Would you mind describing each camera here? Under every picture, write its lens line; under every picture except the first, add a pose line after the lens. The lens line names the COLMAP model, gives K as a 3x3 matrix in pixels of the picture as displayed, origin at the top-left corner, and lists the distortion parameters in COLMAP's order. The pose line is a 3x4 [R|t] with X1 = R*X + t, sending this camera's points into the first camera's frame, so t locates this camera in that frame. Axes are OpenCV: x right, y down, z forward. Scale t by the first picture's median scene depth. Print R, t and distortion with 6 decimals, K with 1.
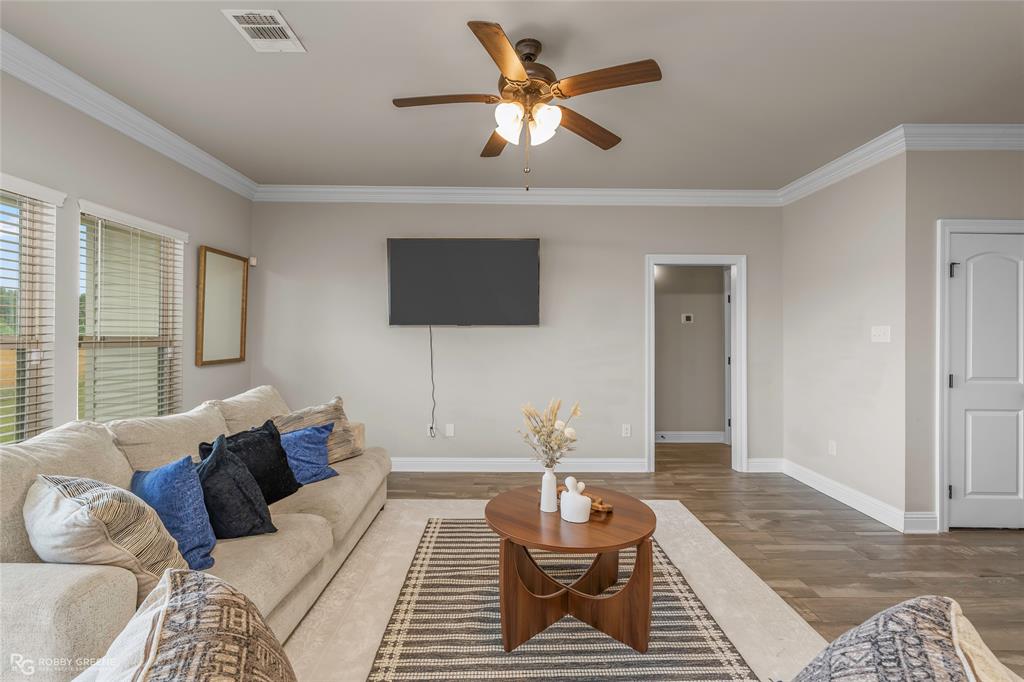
lens RADIAL K [[471.9, 0, 513.6], [0, 471.9, 335.1], [0, 0, 1]] dist [-0.004001, -0.000236]
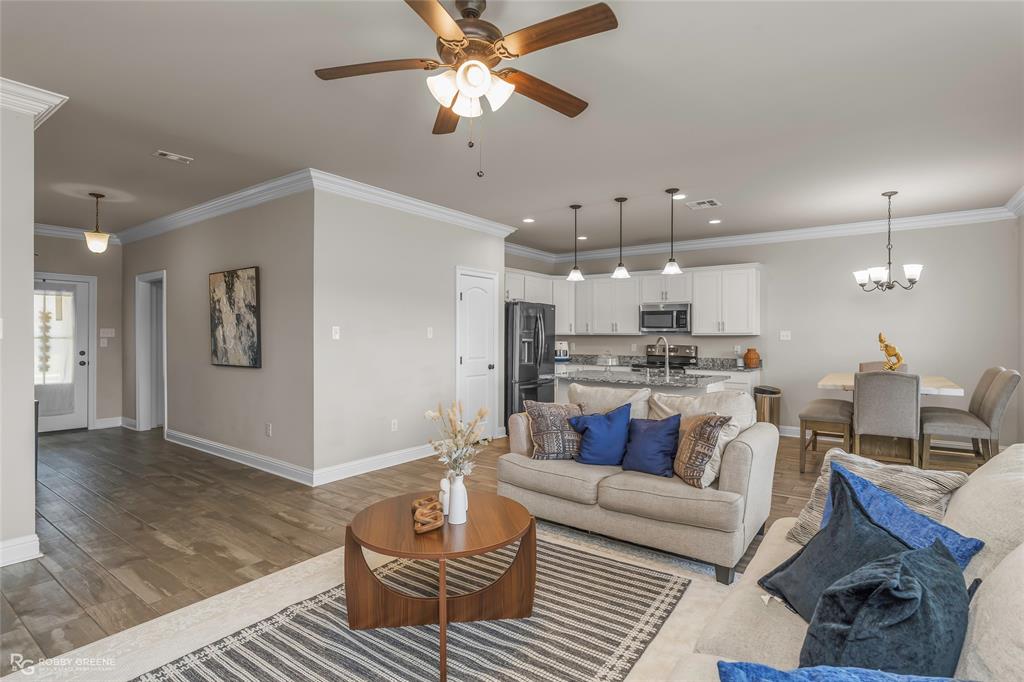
lens RADIAL K [[510.5, 0, 515.4], [0, 510.5, 339.2], [0, 0, 1]] dist [0.000541, 0.000796]
pose [[-0.802815, -0.011730, 0.596113, -0.437410], [-0.010225, 0.999930, 0.005906, 0.002059], [-0.596141, -0.001354, -0.802879, 1.235162]]
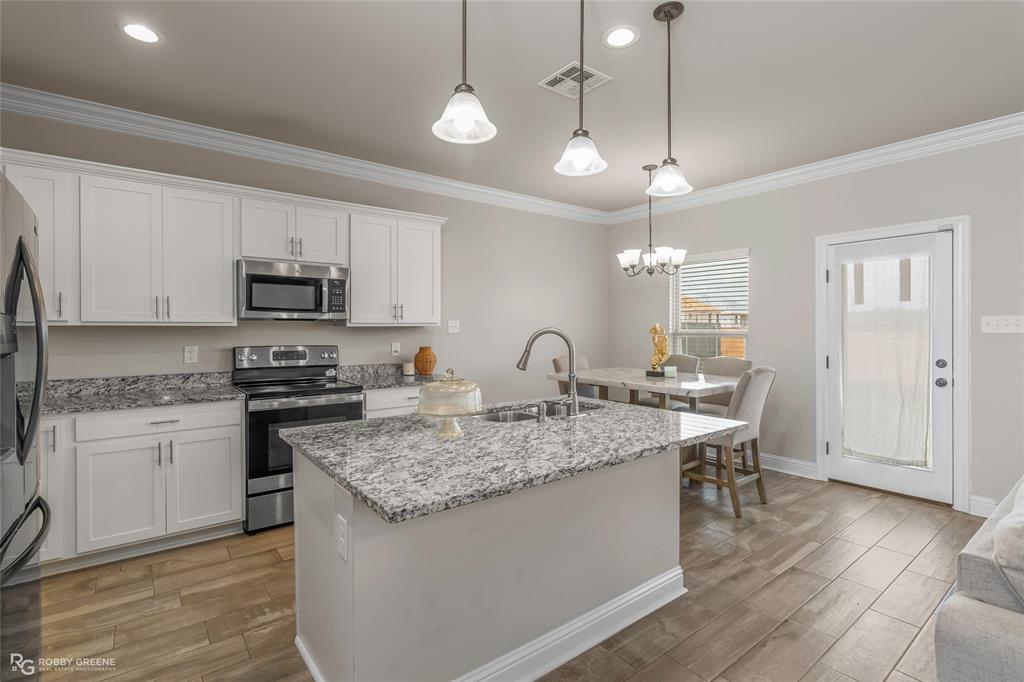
lens RADIAL K [[482.8, 0, 513.4], [0, 482.8, 331.1], [0, 0, 1]] dist [-0.002318, 0.000017]
pose [[-0.798318, 0.000070, -0.602236, 0.688682], [0.000117, 1.000000, -0.000038, 0.001264], [0.602236, -0.000101, -0.798318, 0.117127]]
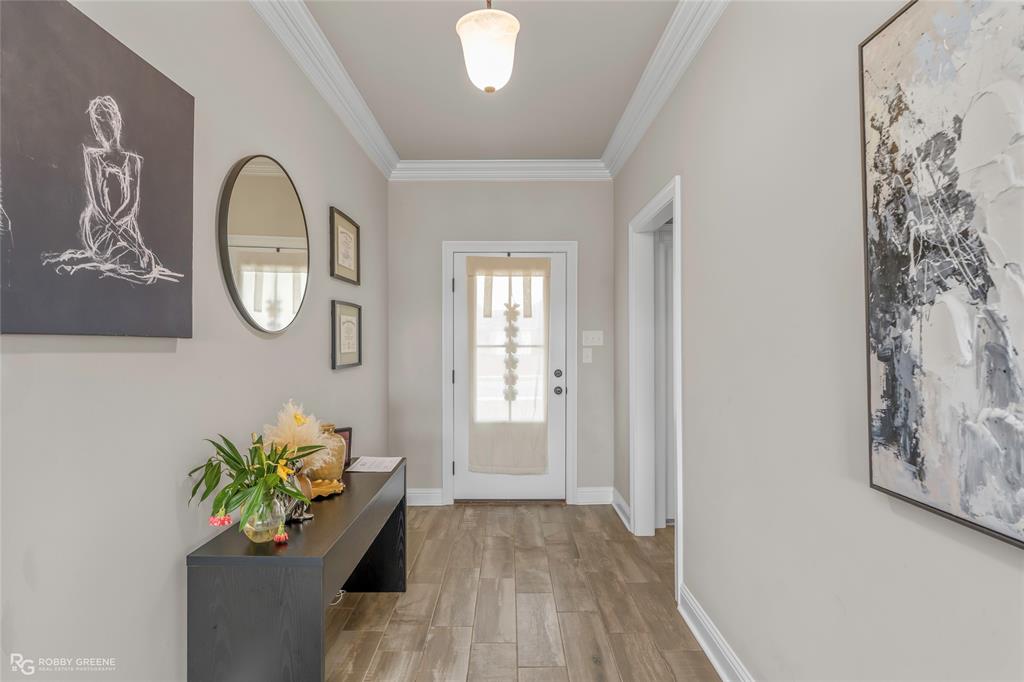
lens RADIAL K [[482.1, 0, 511.4], [0, 482.1, 338.1], [0, 0, 1]] dist [-0.004278, -0.000251]
pose [[0.011632, -0.002095, 0.999930, 1.109085], [-0.004597, 0.999987, 0.002149, 0.005408], [-0.999922, -0.004622, 0.011622, 0.695261]]
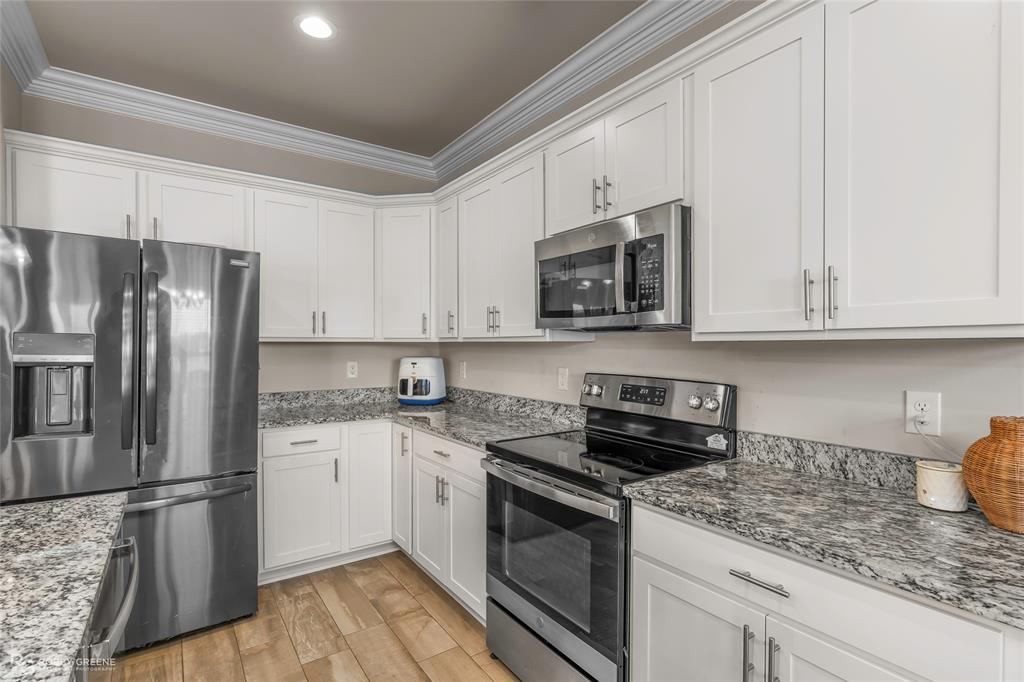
lens RADIAL K [[486.1, 0, 513.5], [0, 486.1, 353.3], [0, 0, 1]] dist [-0.001013, 0.000257]
pose [[-0.565529, -0.020392, 0.824476, -0.024277], [-0.008582, 0.999786, 0.018841, -0.005506], [-0.824684, 0.003579, -0.565583, -0.637372]]
